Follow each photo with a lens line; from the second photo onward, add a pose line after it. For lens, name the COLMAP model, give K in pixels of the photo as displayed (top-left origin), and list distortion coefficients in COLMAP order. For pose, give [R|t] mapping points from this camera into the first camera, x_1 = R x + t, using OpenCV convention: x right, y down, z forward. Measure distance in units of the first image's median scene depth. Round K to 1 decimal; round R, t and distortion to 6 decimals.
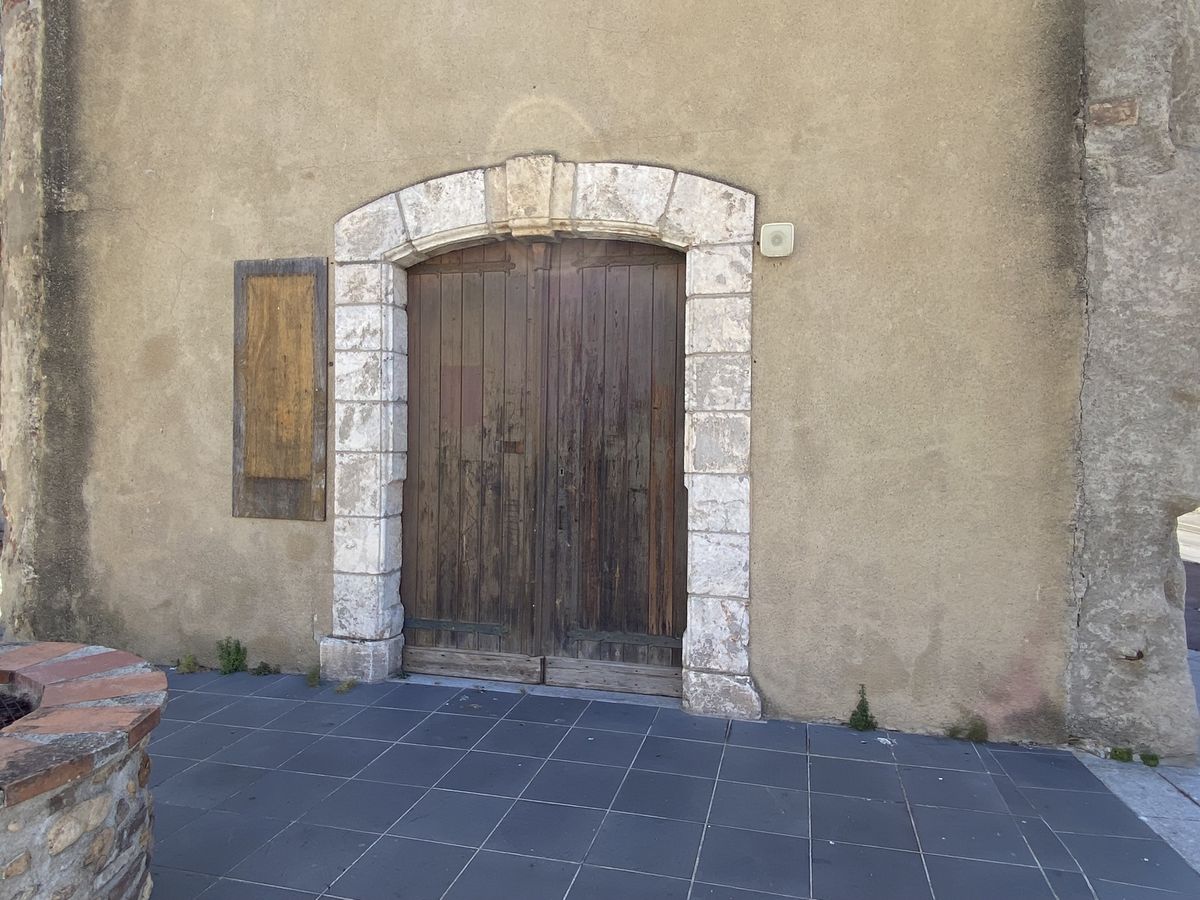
lens RADIAL K [[798.5, 0, 601.2], [0, 798.5, 450.4], [0, 0, 1]] dist [0.007396, 0.000826]
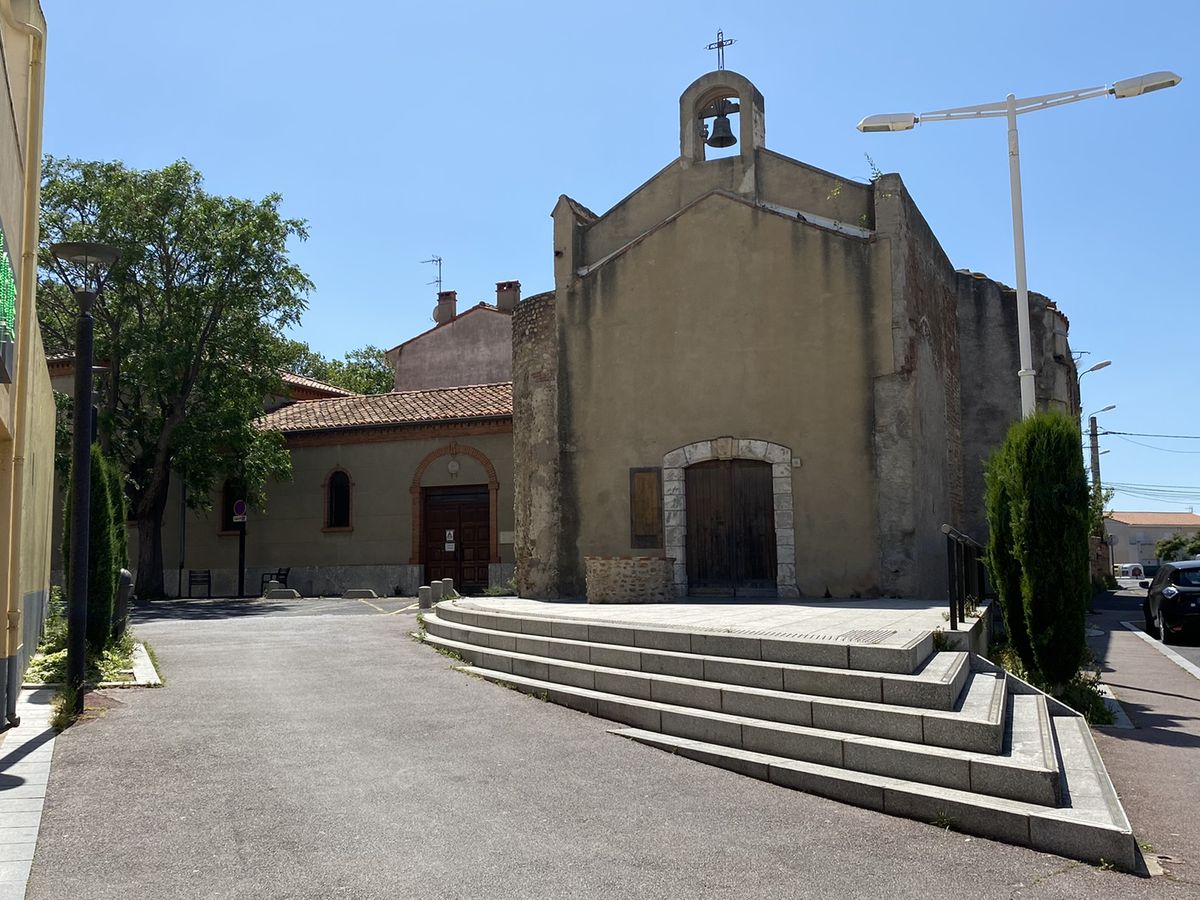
lens RADIAL K [[910.6, 0, 550.7], [0, 910.6, 458.8], [0, 0, 1]] dist [0.068998, 0.000156]
pose [[0.973744, -0.045069, -0.223139, 0.050409], [0.020251, 0.993469, -0.112289, 0.135230], [0.226743, 0.104822, 0.968298, -2.702957]]
